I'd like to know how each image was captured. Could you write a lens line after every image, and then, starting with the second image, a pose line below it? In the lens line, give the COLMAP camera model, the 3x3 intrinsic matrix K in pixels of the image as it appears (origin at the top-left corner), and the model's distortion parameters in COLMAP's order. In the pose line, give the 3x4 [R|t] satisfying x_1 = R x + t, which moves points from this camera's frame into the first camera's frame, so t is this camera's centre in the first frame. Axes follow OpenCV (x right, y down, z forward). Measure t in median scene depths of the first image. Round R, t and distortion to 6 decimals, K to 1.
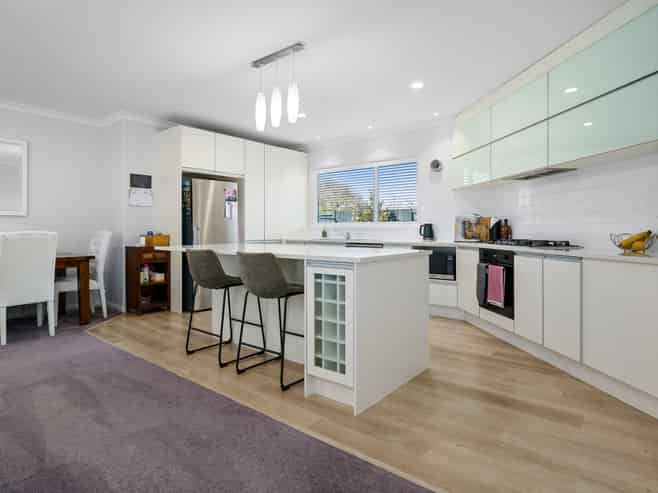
lens RADIAL K [[379.4, 0, 331.0], [0, 379.4, 238.5], [0, 0, 1]] dist [0.000053, -0.000210]
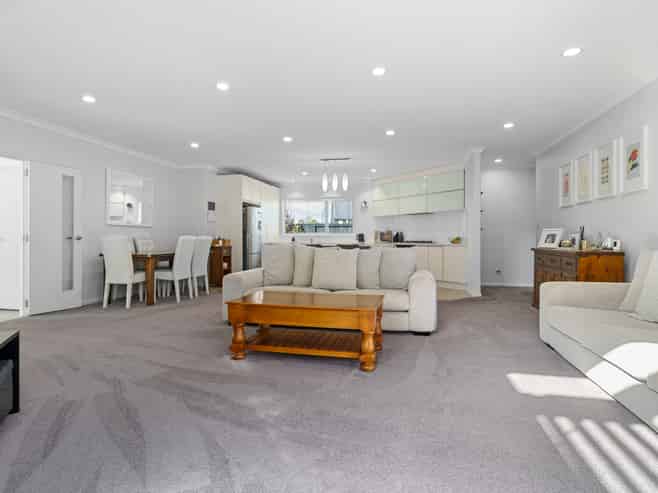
lens RADIAL K [[379.4, 0, 331.0], [0, 379.4, 238.5], [0, 0, 1]] dist [0.000053, -0.000210]
pose [[0.905197, 0.005140, 0.424962, -0.759375], [0.006296, 0.999655, -0.025501, 0.034965], [-0.424946, 0.025759, 0.904852, -0.727173]]
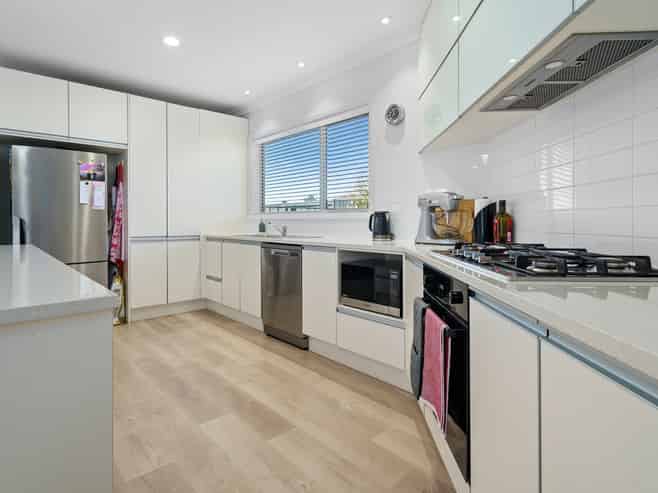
lens RADIAL K [[362.2, 0, 327.6], [0, 362.2, 223.9], [0, 0, 1]] dist [0.019769, -0.000052]
pose [[0.987123, 0.000364, -0.159961, 0.289946], [-0.002912, 0.999873, -0.015696, -0.011425], [0.159935, 0.015959, 0.986999, 0.461427]]
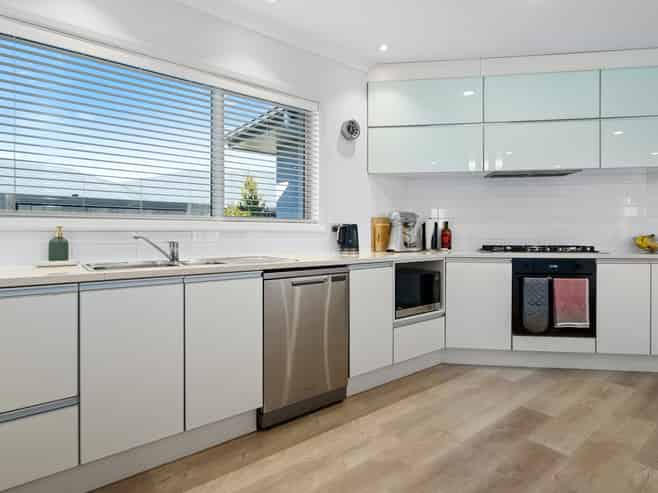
lens RADIAL K [[356.3, 0, 329.7], [0, 356.3, 237.7], [0, 0, 1]] dist [-0.005637, -0.000874]
pose [[0.247563, -0.008805, 0.968832, -0.318084], [0.024843, 0.999688, 0.002737, -0.022170], [-0.968553, 0.023392, 0.247704, 0.978390]]
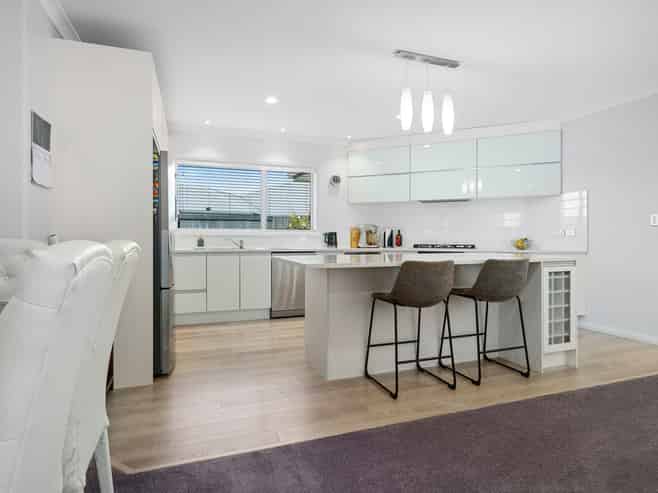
lens RADIAL K [[370.9, 0, 329.0], [0, 370.9, 246.5], [0, 0, 1]] dist [-0.001109, -0.000459]
pose [[0.527174, -0.019422, 0.849535, -0.731123], [0.018401, 0.999765, 0.011438, -0.010173], [-0.849558, 0.009603, 0.527408, 0.480610]]
